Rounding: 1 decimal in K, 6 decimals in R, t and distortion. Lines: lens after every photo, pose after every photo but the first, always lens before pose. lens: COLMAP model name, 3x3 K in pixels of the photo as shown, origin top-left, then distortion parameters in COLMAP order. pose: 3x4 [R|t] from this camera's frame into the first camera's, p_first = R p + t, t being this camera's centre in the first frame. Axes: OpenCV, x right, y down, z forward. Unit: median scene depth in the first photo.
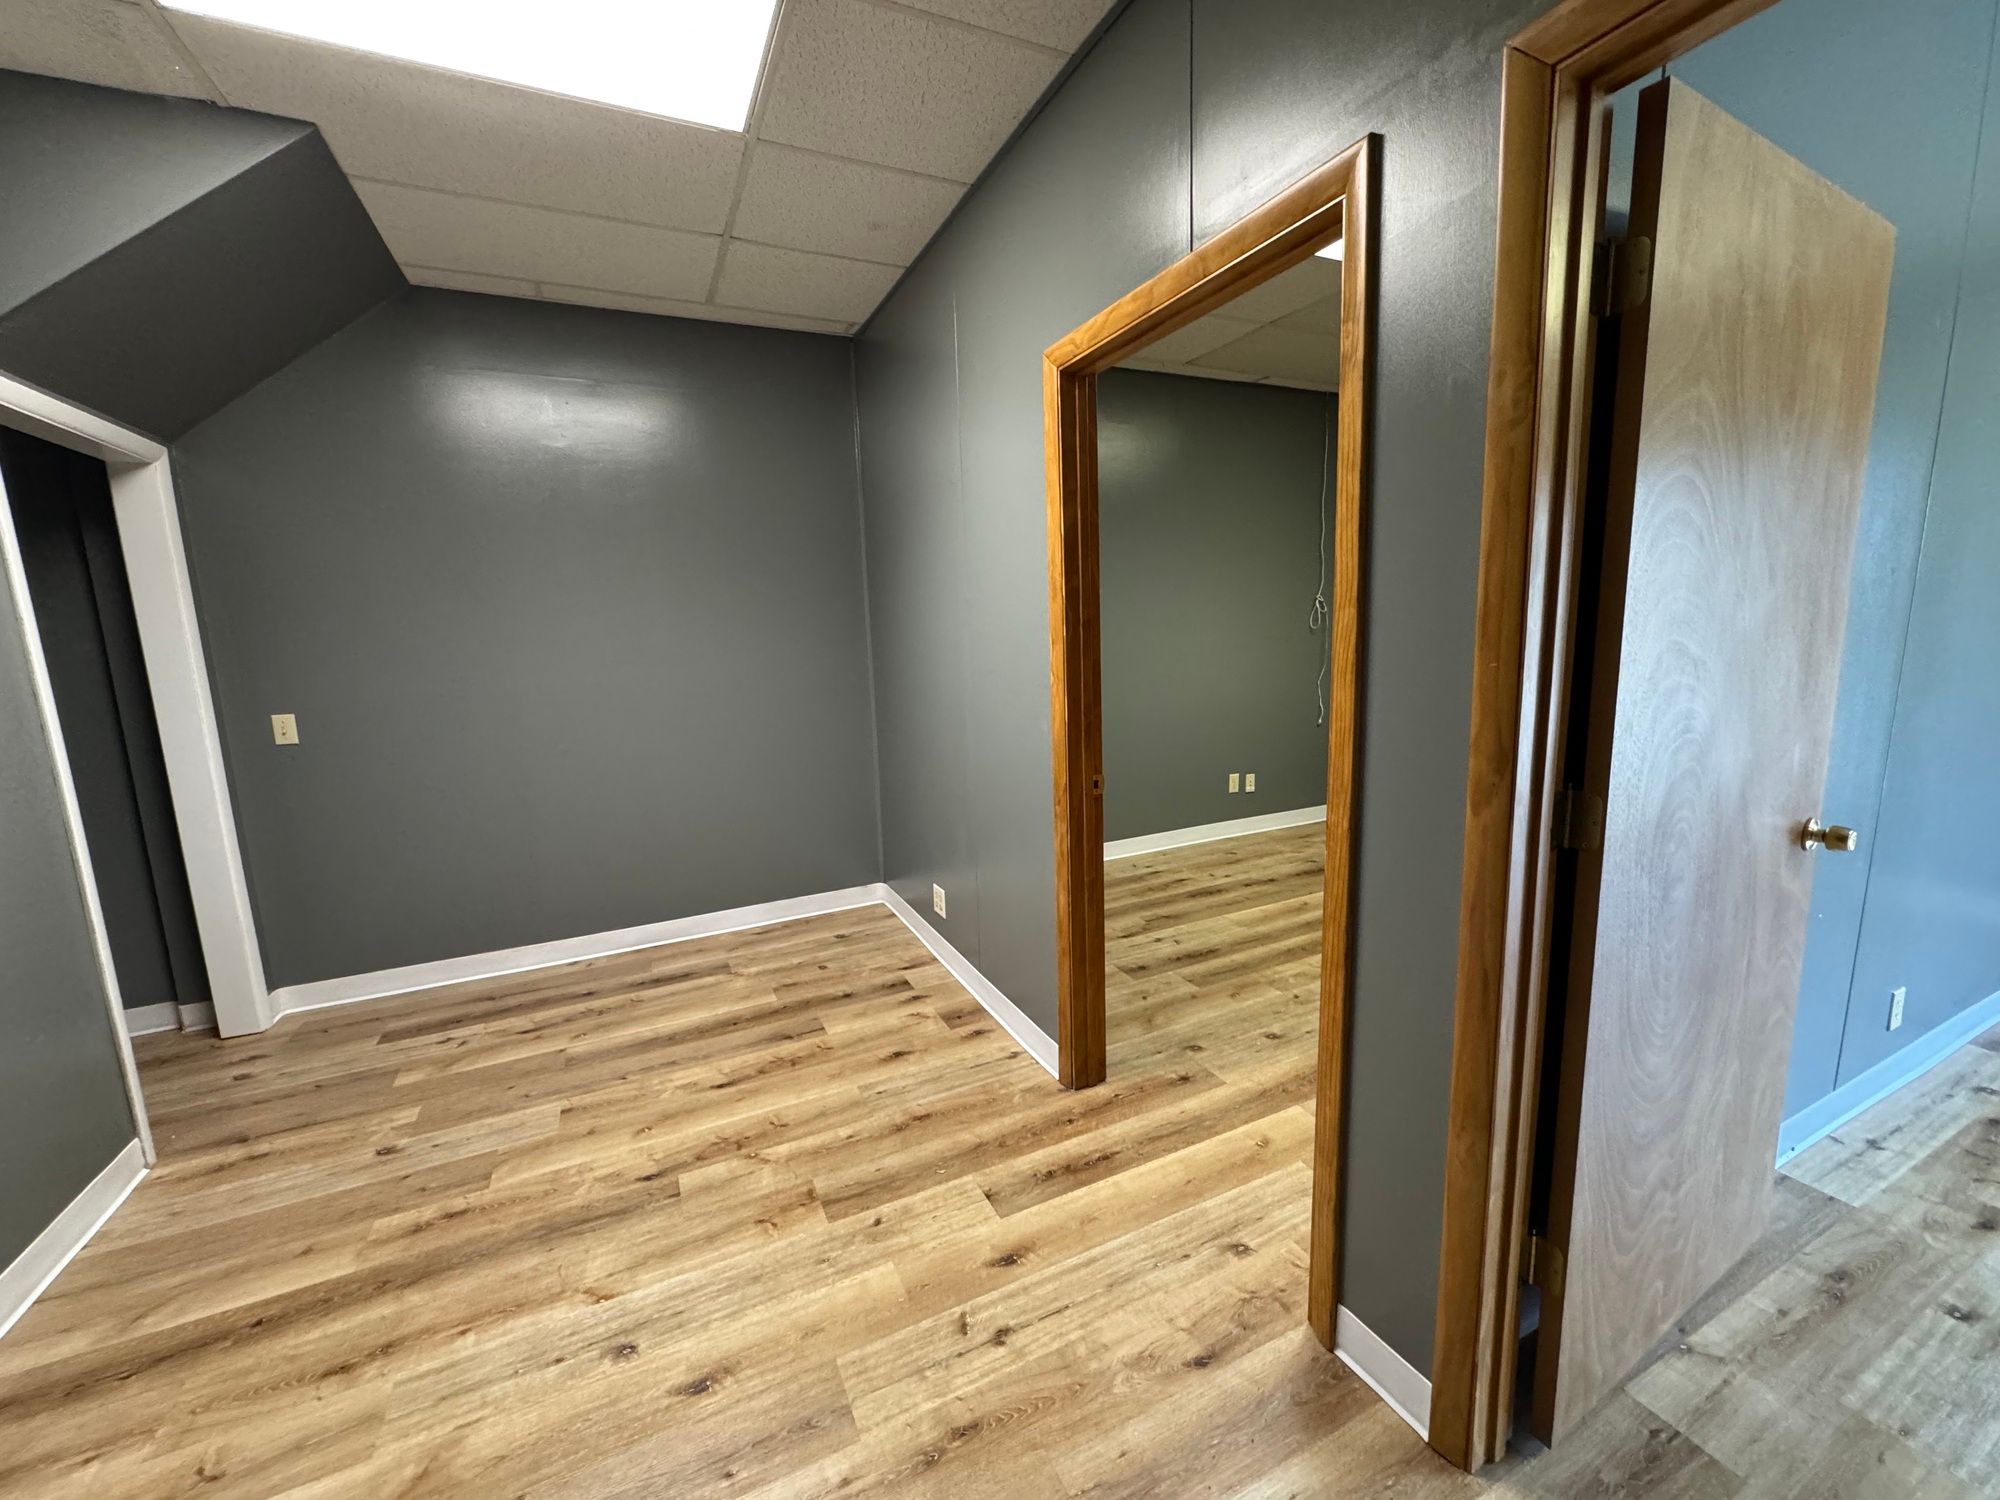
lens RADIAL K [[794.6, 0, 998.3], [0, 794.6, 751.3], [0, 0, 1]] dist [-0.002560, 0.000454]
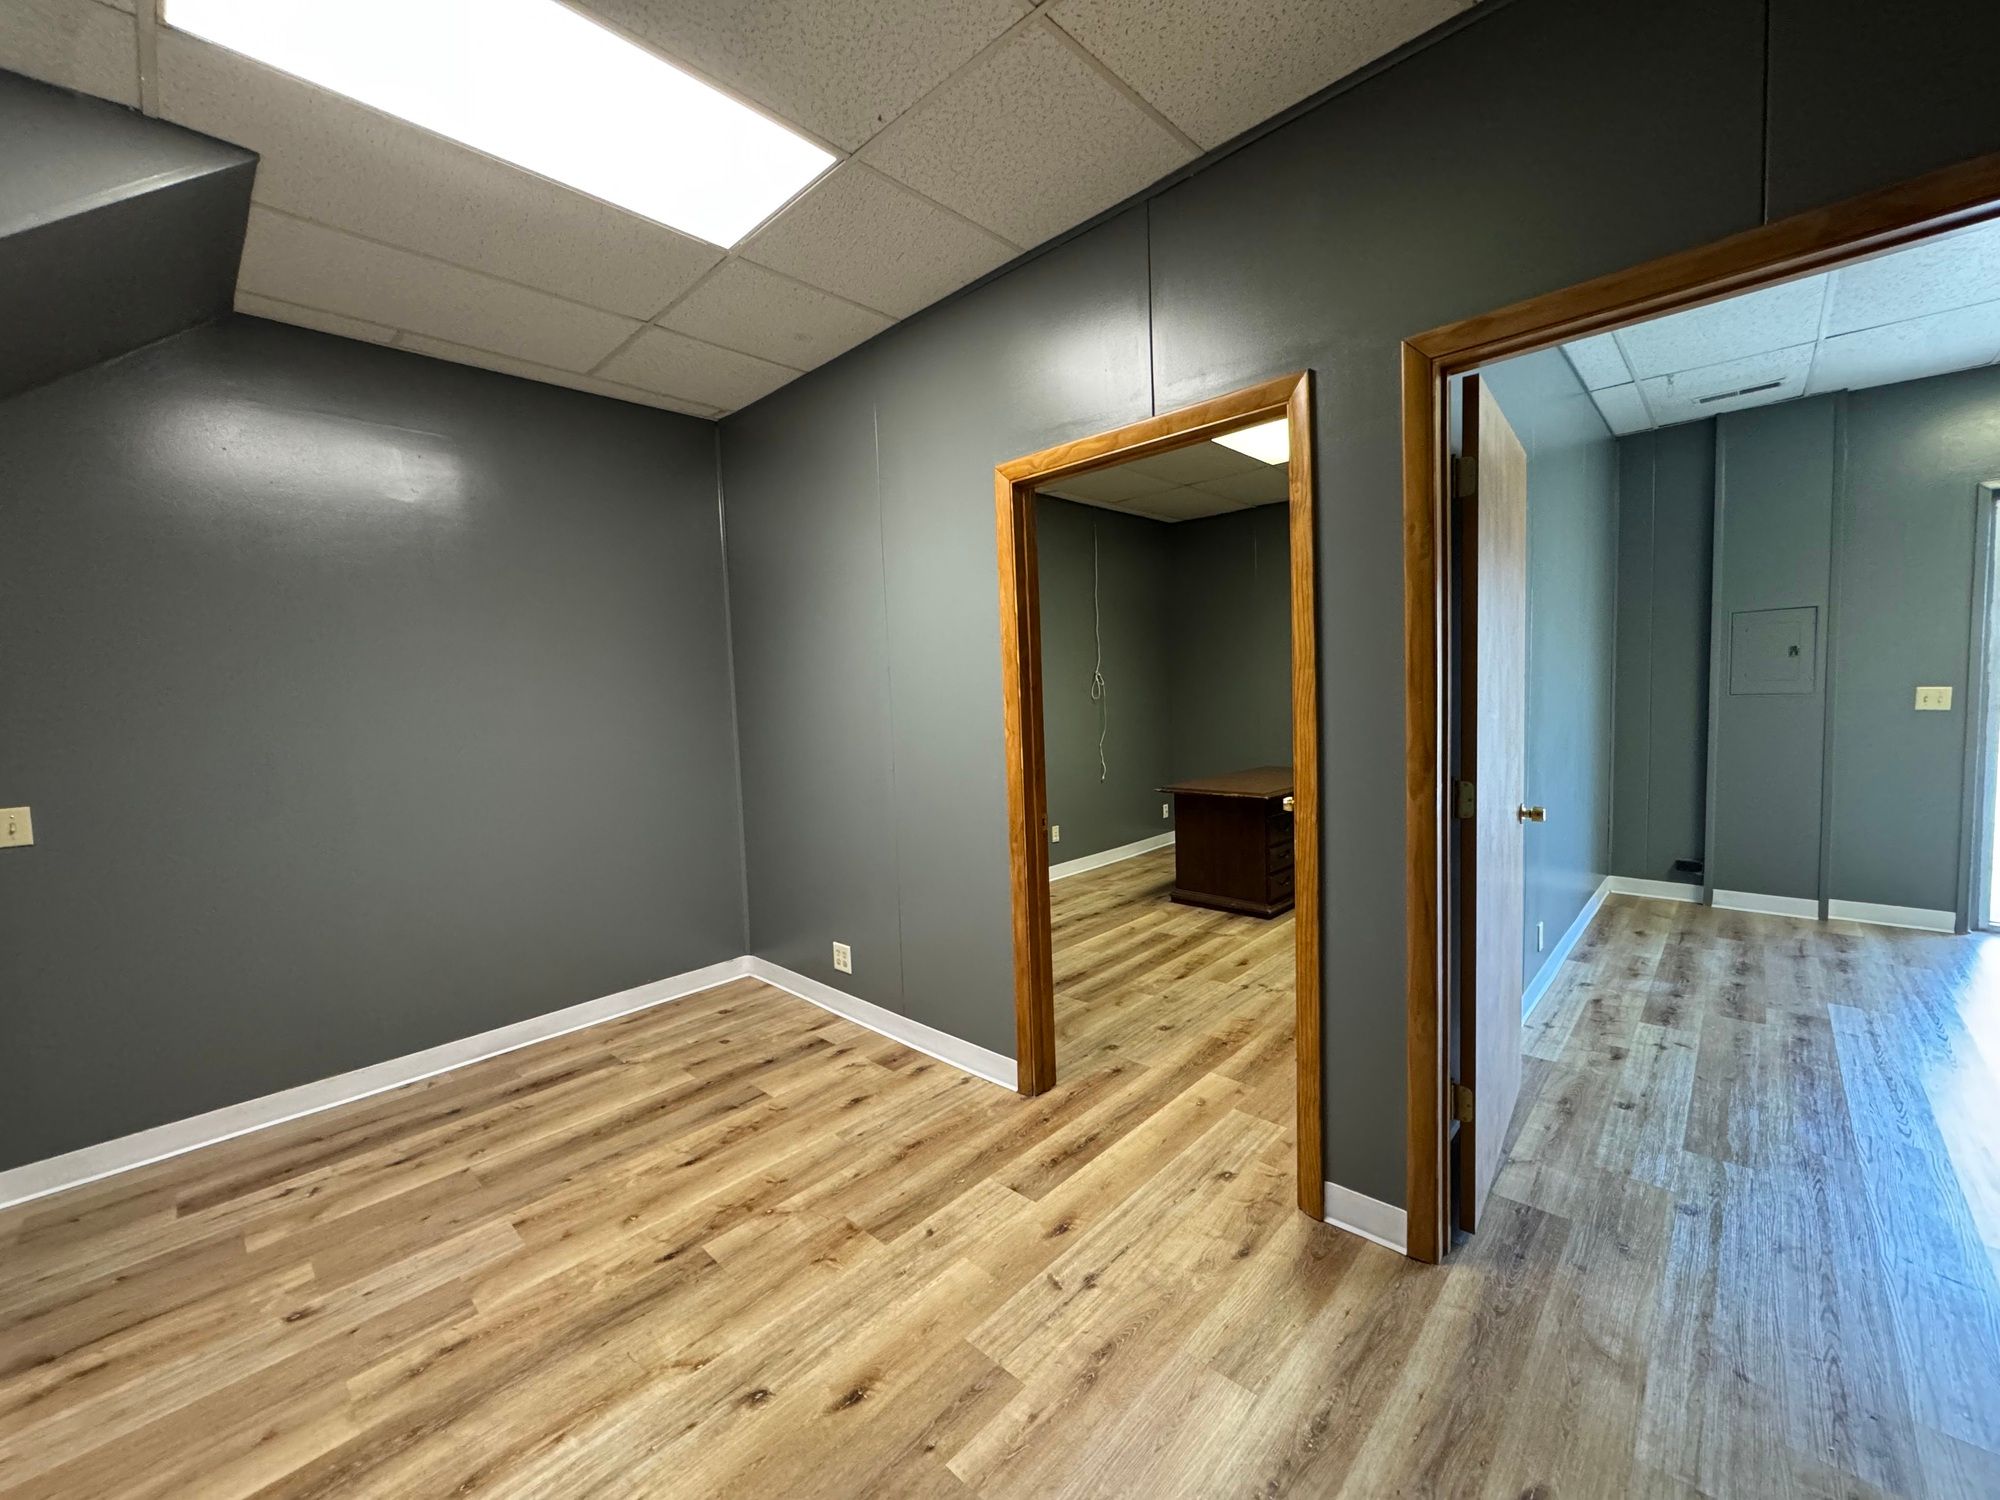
lens RADIAL K [[794.6, 0, 998.3], [0, 794.6, 751.3], [0, 0, 1]] dist [-0.002560, 0.000454]
pose [[0.933915, -0.028734, 0.356337, -0.362769], [0.063680, 0.994195, -0.086729, 0.036147], [-0.351777, 0.103689, 0.930323, -0.086812]]
